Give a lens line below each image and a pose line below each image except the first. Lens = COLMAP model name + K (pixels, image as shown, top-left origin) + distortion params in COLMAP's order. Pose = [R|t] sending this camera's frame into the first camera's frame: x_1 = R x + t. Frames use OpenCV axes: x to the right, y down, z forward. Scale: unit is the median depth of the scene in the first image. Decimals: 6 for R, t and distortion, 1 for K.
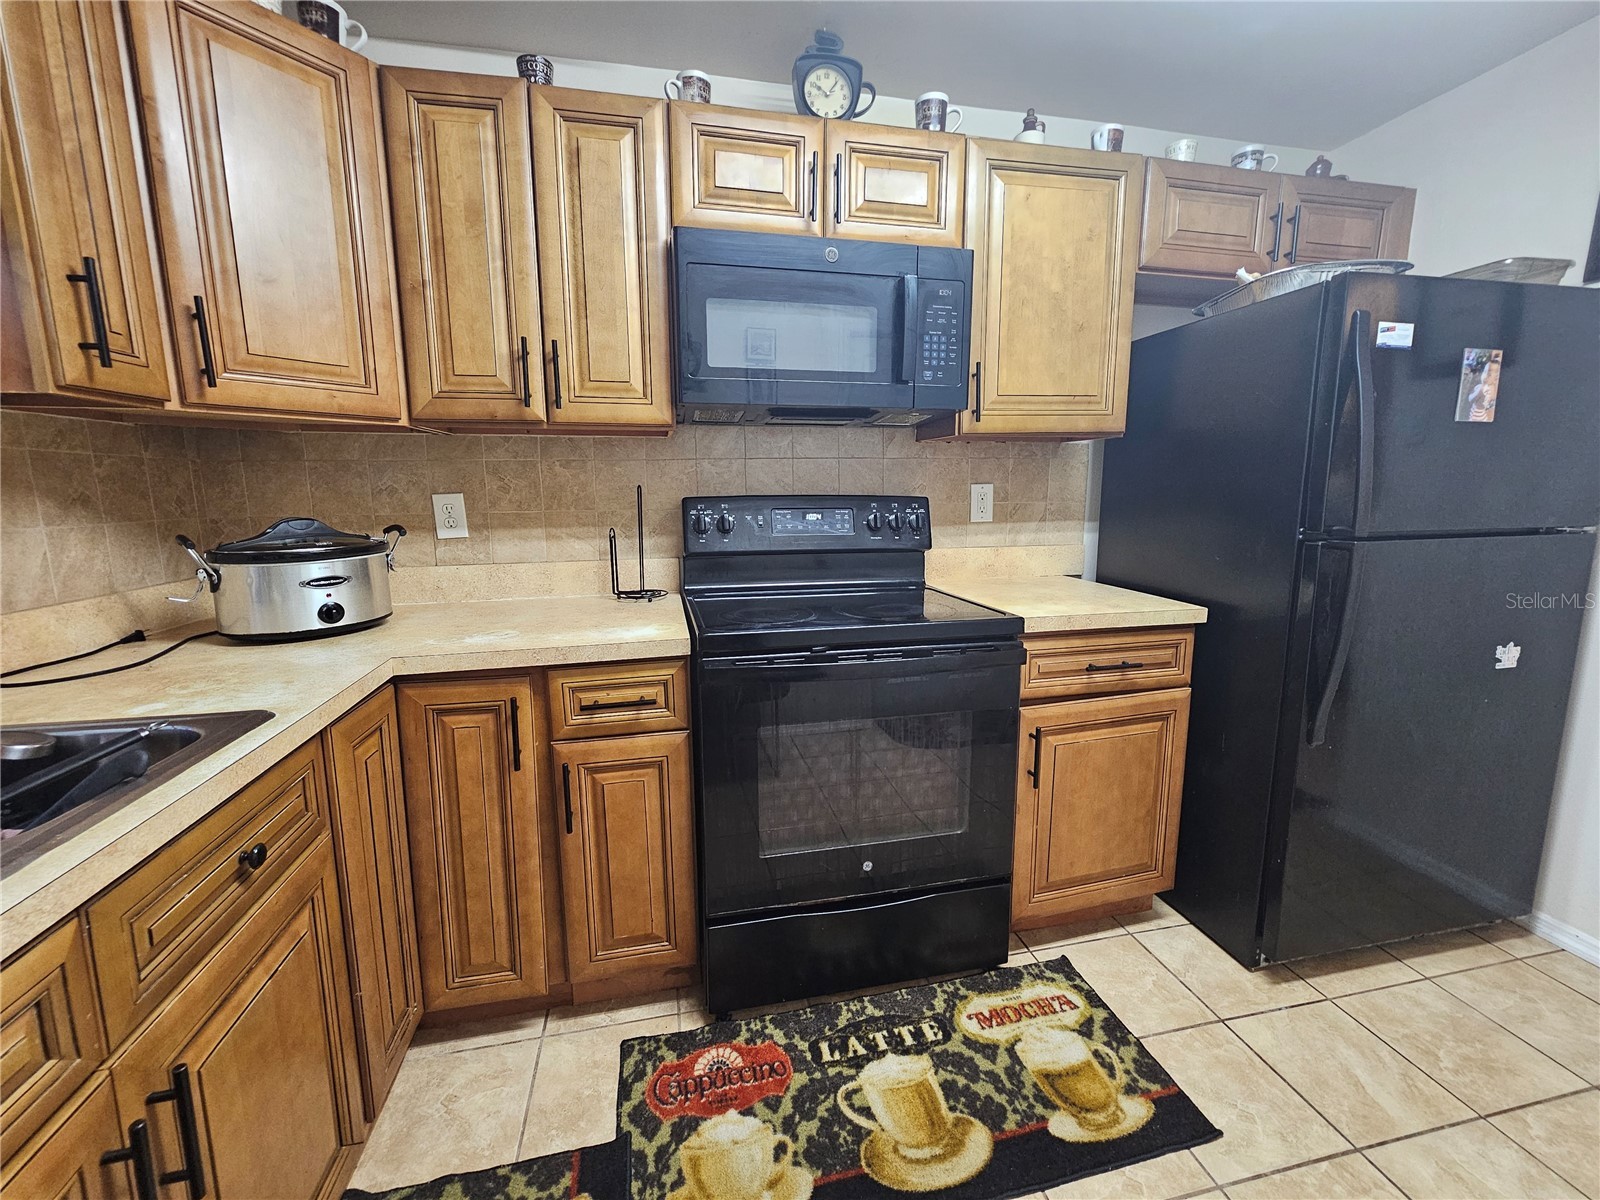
lens RADIAL K [[658.1, 0, 803.1], [0, 658.1, 585.9], [0, 0, 1]] dist [-0.002951, 0.000695]
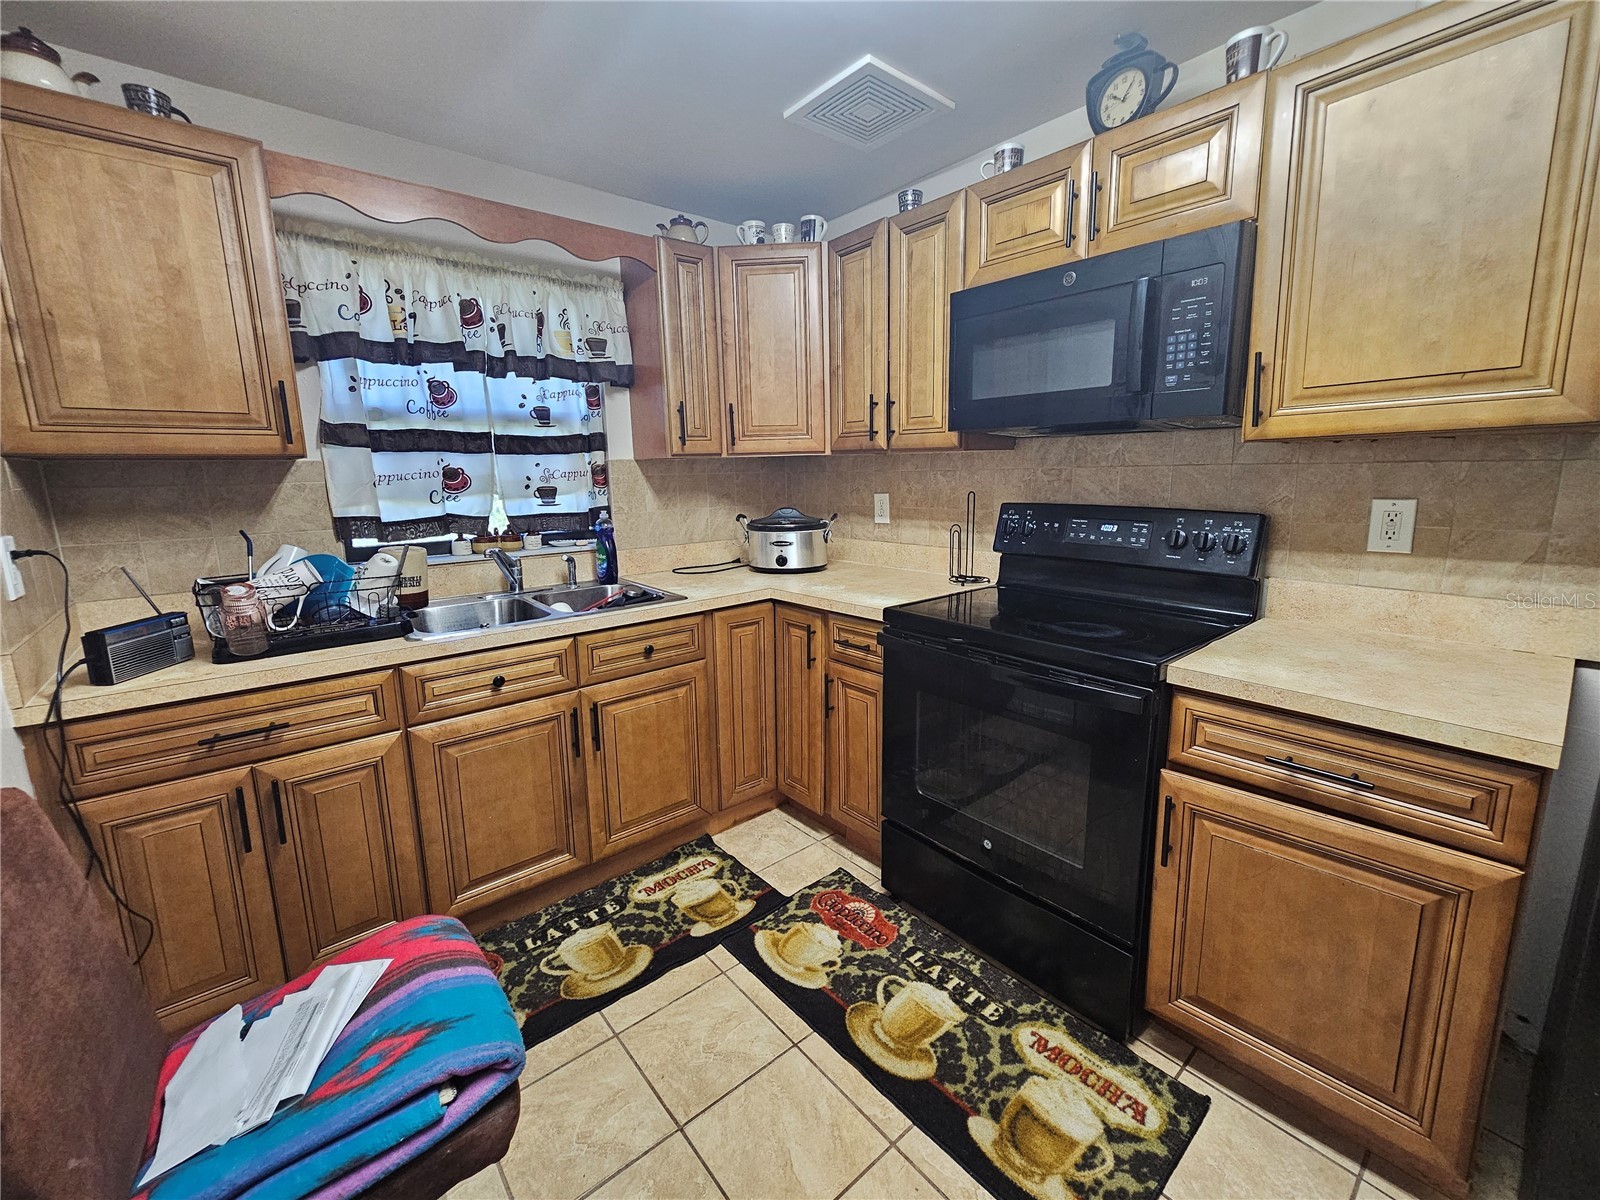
lens RADIAL K [[658.1, 0, 803.1], [0, 658.1, 585.9], [0, 0, 1]] dist [-0.002951, 0.000695]
pose [[0.467200, 0.154854, -0.870485, 0.881802], [-0.118421, 0.986632, 0.111957, -0.098510], [0.876185, 0.050778, 0.479292, 0.171612]]
